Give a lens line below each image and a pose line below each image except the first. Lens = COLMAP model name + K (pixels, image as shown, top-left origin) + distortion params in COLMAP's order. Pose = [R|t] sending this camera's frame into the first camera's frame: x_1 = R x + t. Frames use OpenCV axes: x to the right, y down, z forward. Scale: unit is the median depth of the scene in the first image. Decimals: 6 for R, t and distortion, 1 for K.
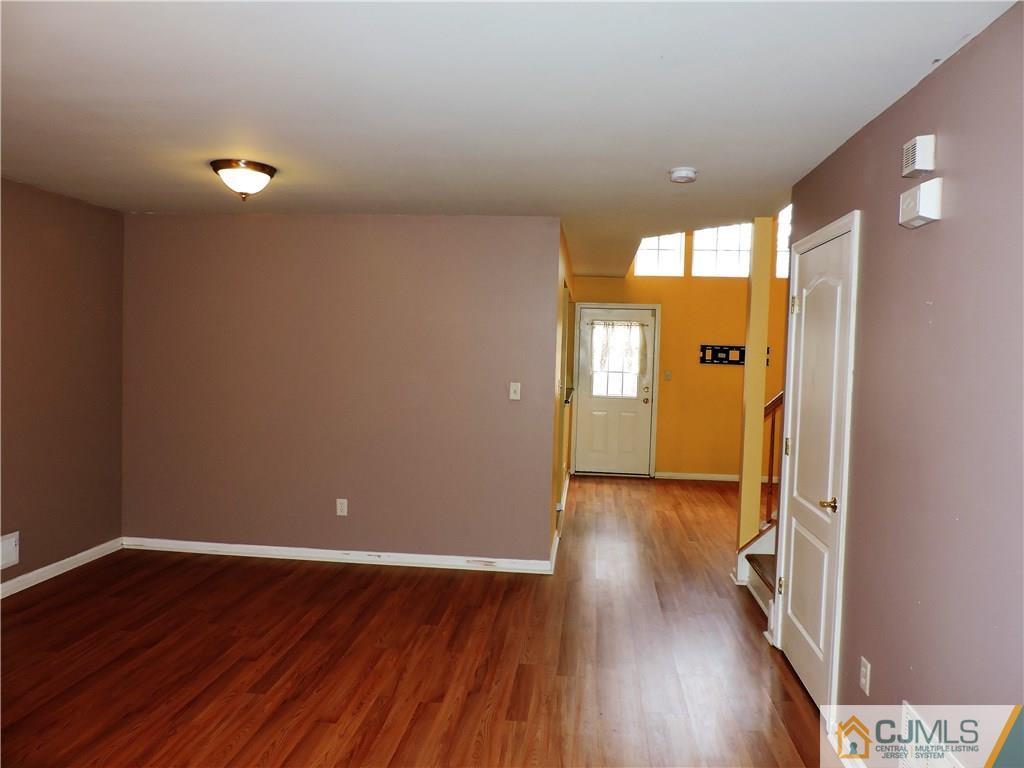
lens RADIAL K [[728.9, 0, 517.5], [0, 728.9, 381.8], [0, 0, 1]] dist [-0.023753, 0.005942]
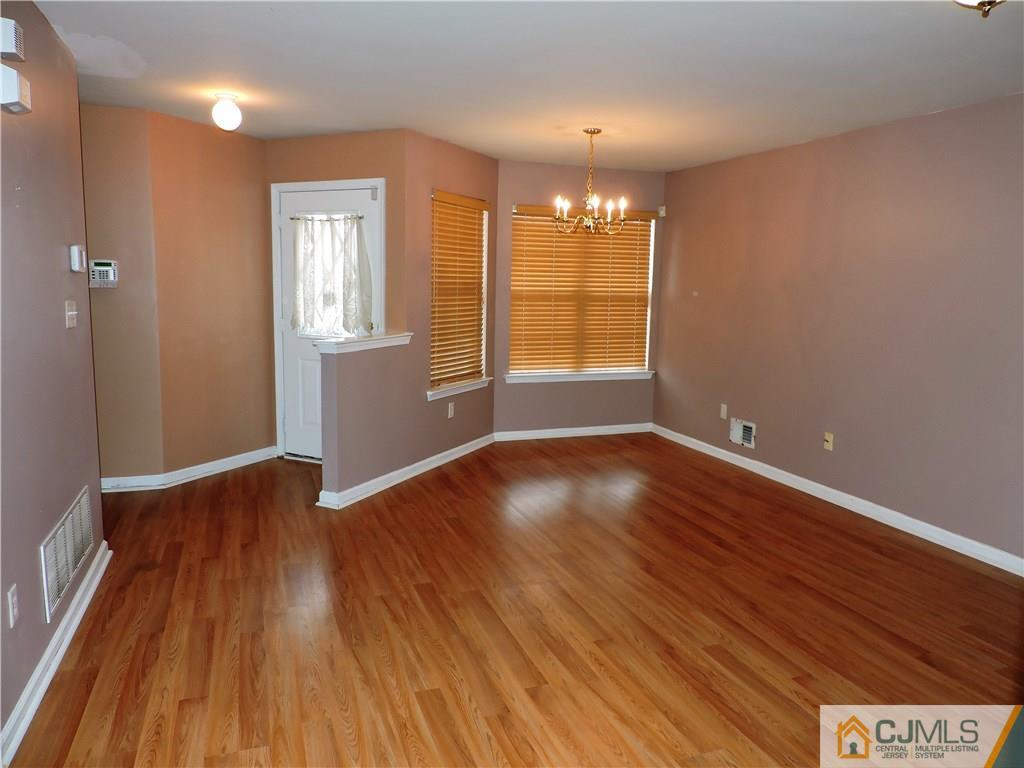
lens RADIAL K [[728.9, 0, 515.3], [0, 728.9, 381.8], [0, 0, 1]] dist [-0.023753, 0.005942]
pose [[-0.895705, 0.018349, -0.444270, 0.264999], [-0.064044, 0.983406, 0.169738, -0.041228], [0.440012, 0.180488, -0.879666, 1.650807]]
